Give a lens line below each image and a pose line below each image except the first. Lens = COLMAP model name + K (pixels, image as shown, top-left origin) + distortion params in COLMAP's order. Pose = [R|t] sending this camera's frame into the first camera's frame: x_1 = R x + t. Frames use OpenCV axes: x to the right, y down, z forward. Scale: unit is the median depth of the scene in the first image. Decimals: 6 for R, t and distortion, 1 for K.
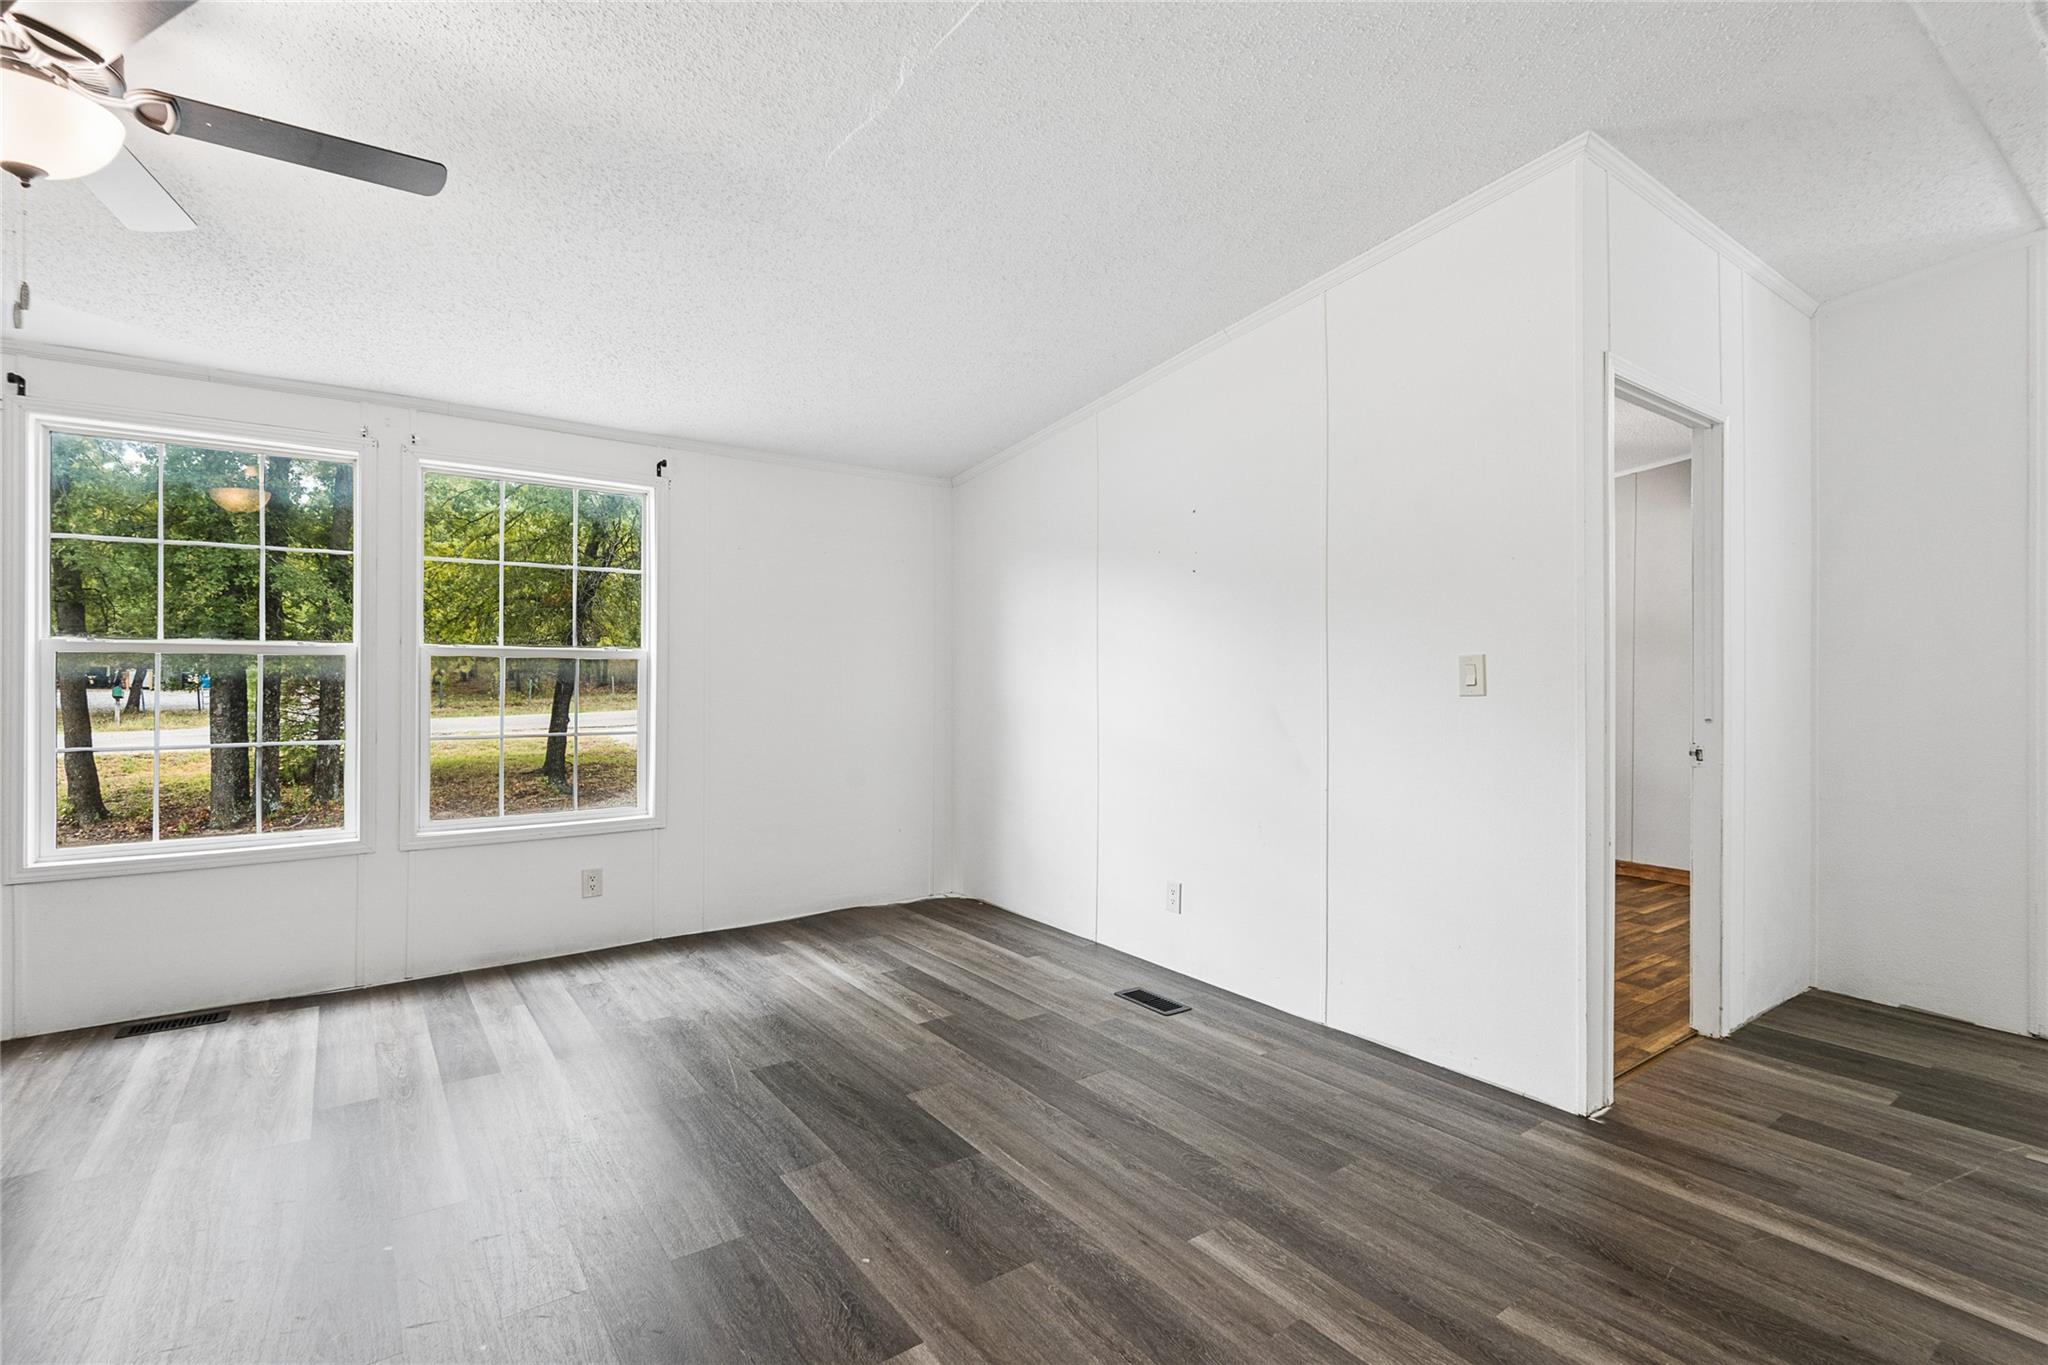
lens RADIAL K [[934.4, 0, 1021.1], [0, 934.4, 669.8], [0, 0, 1]] dist [0.029712, -0.014801]
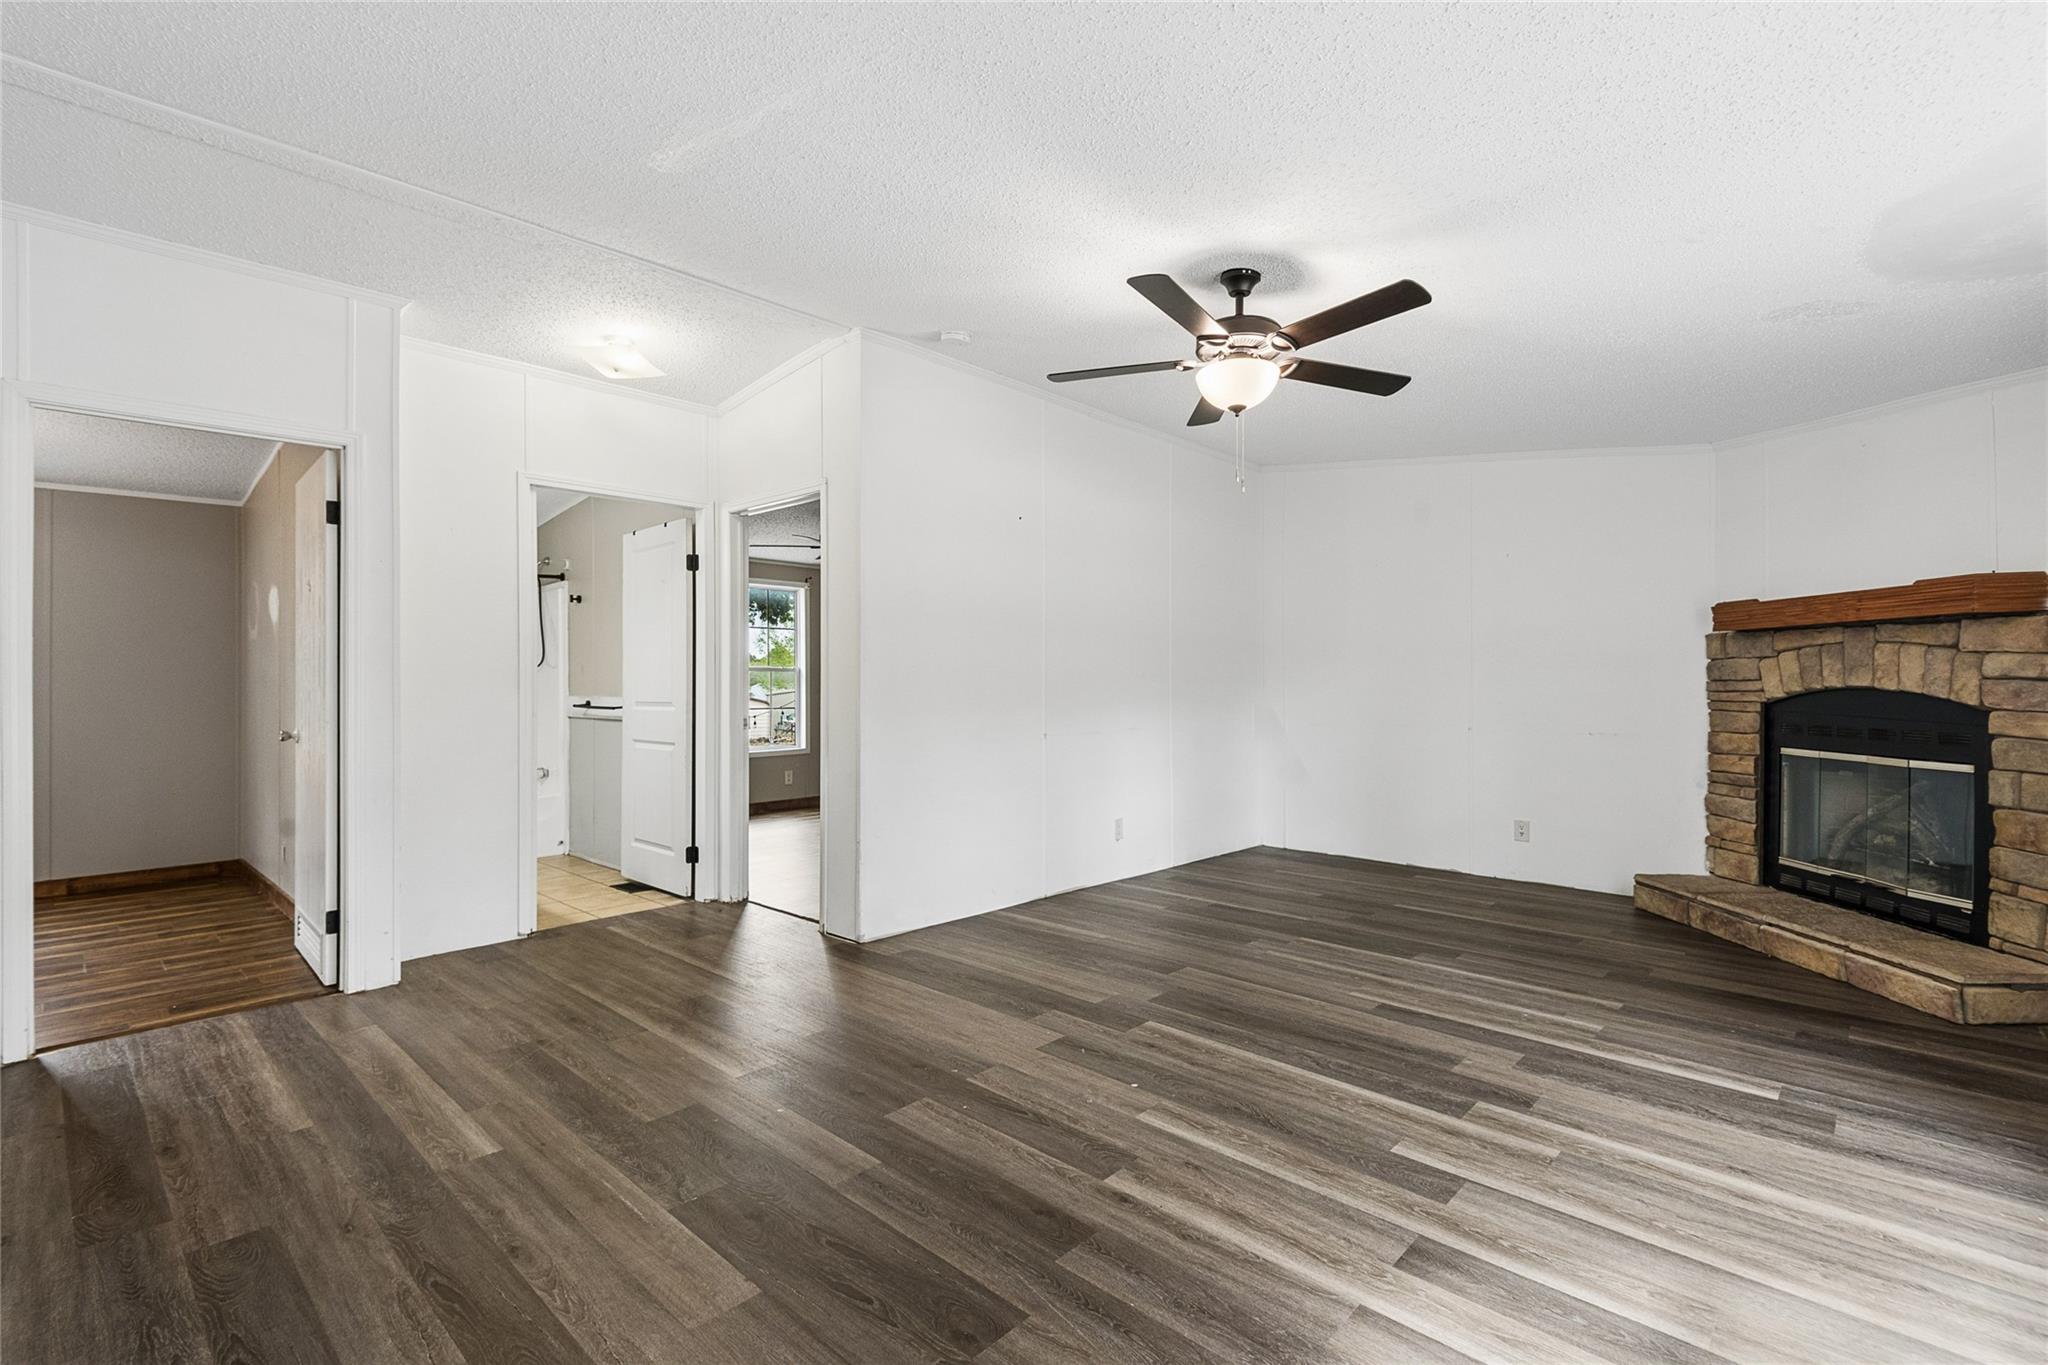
lens RADIAL K [[934.4, 0, 1021.1], [0, 934.4, 669.8], [0, 0, 1]] dist [0.029712, -0.014801]
pose [[-0.981918, -0.005916, -0.189214, -0.127222], [-0.002654, 0.999844, -0.017485, 0.012610], [0.189288, -0.016667, -0.981780, 1.248397]]
